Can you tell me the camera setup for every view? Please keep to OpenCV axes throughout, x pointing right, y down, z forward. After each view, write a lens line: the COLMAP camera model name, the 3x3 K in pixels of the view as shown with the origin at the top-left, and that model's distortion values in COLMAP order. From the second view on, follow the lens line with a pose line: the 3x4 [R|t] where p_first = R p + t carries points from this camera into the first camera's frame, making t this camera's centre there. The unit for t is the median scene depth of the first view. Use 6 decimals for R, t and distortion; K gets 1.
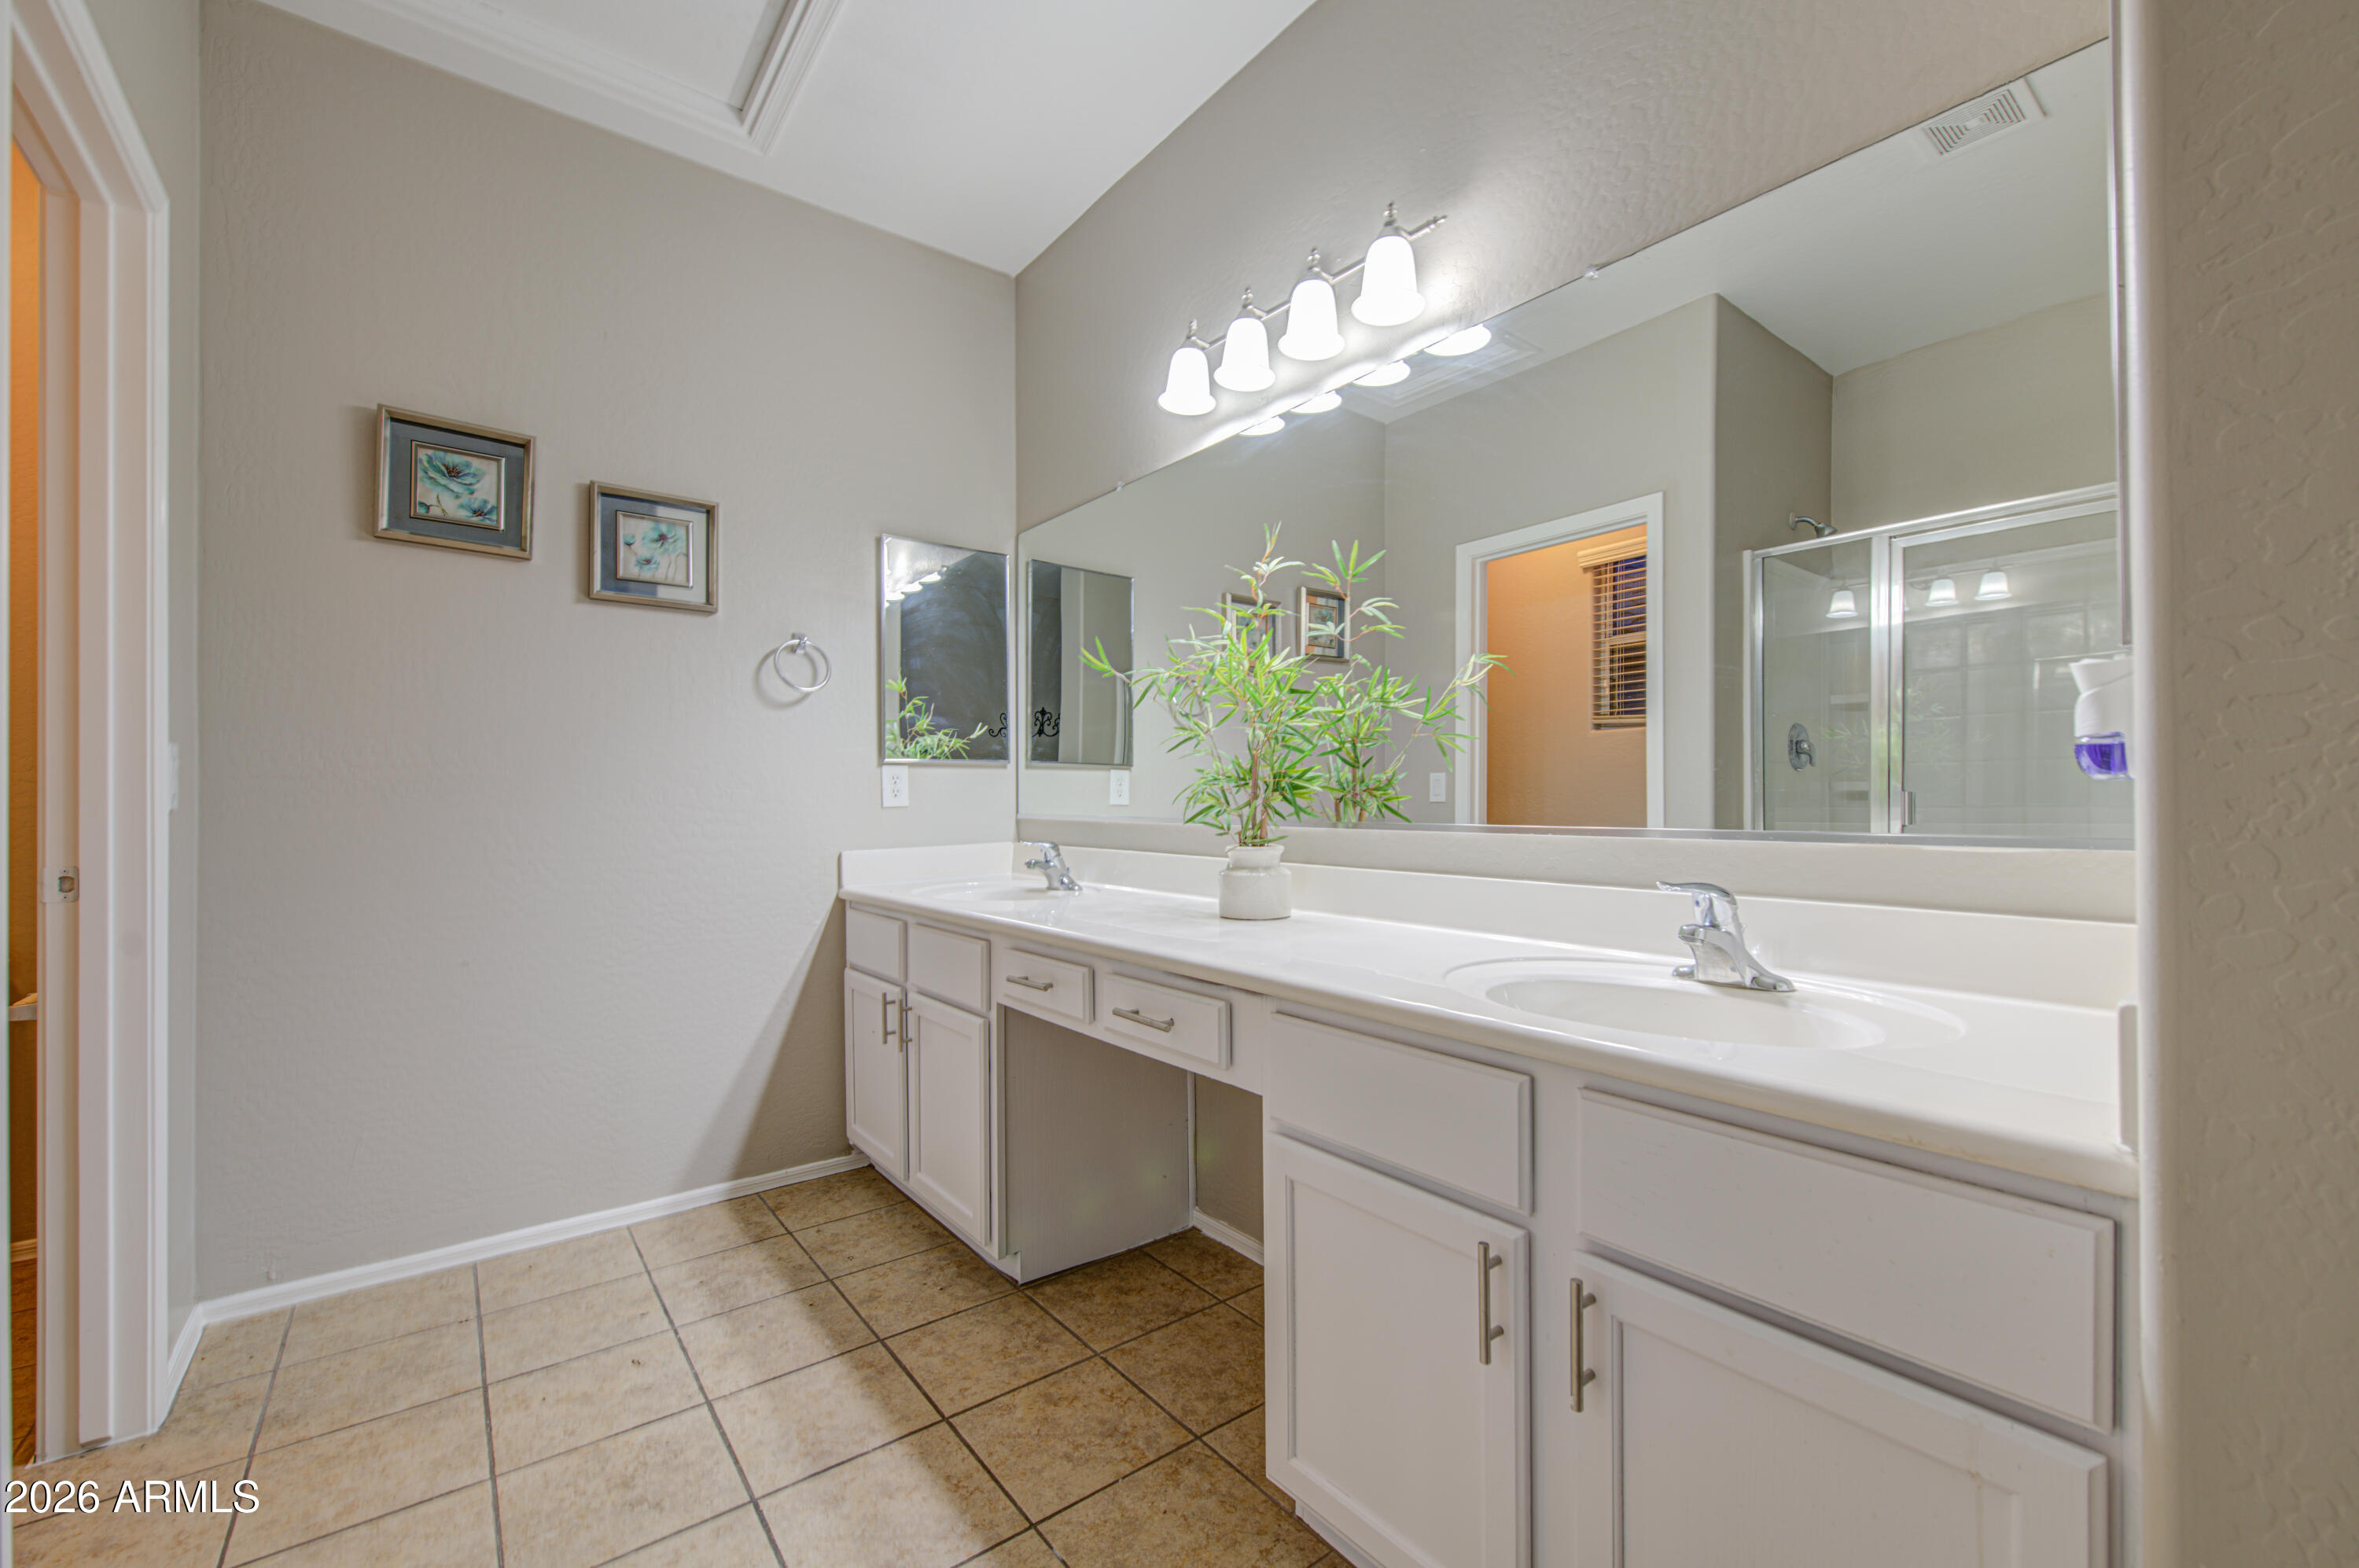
lens RADIAL K [[965.8, 0, 1185.2], [0, 965.8, 793.2], [0, 0, 1]] dist [0.002874, -0.001887]
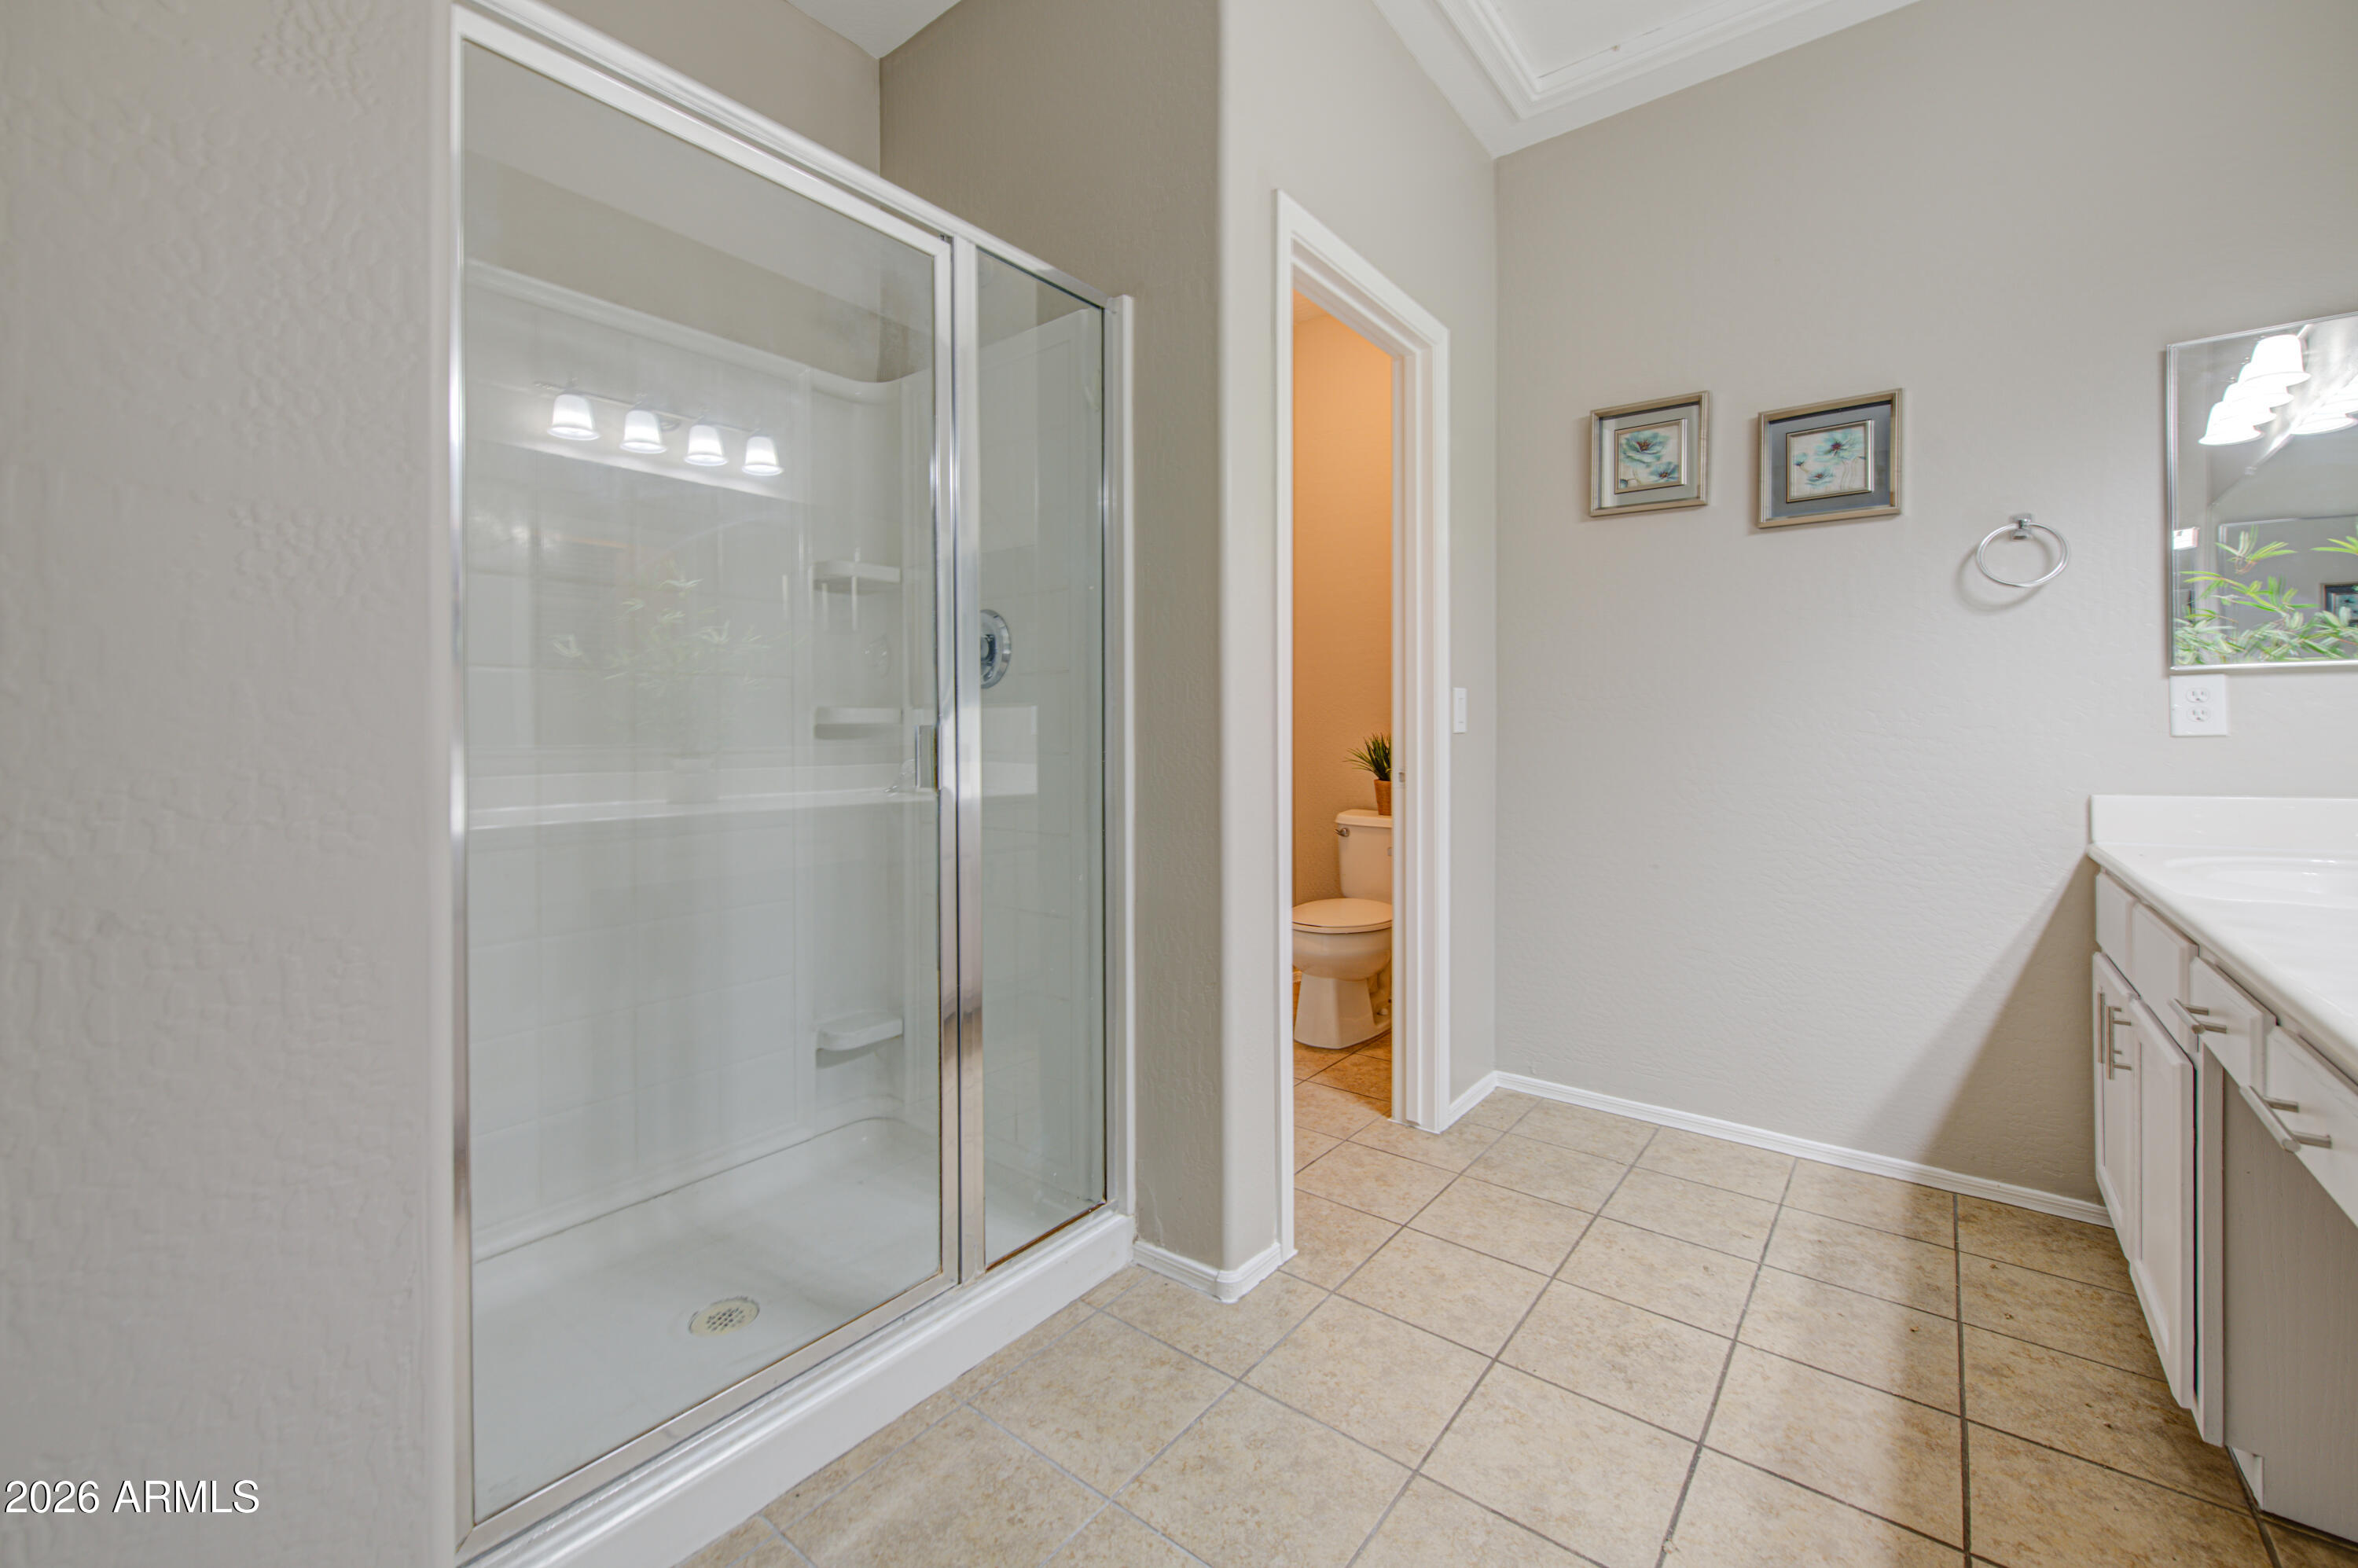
lens RADIAL K [[965.3, 0, 1184.2], [0, 965.3, 727.8], [0, 0, 1]] dist [0.002874, -0.001887]
pose [[0.233913, 0.003667, -0.972251, 0.264521], [0.008913, 0.999943, 0.005916, -0.002357], [0.972217, -0.010049, 0.233867, 0.188434]]
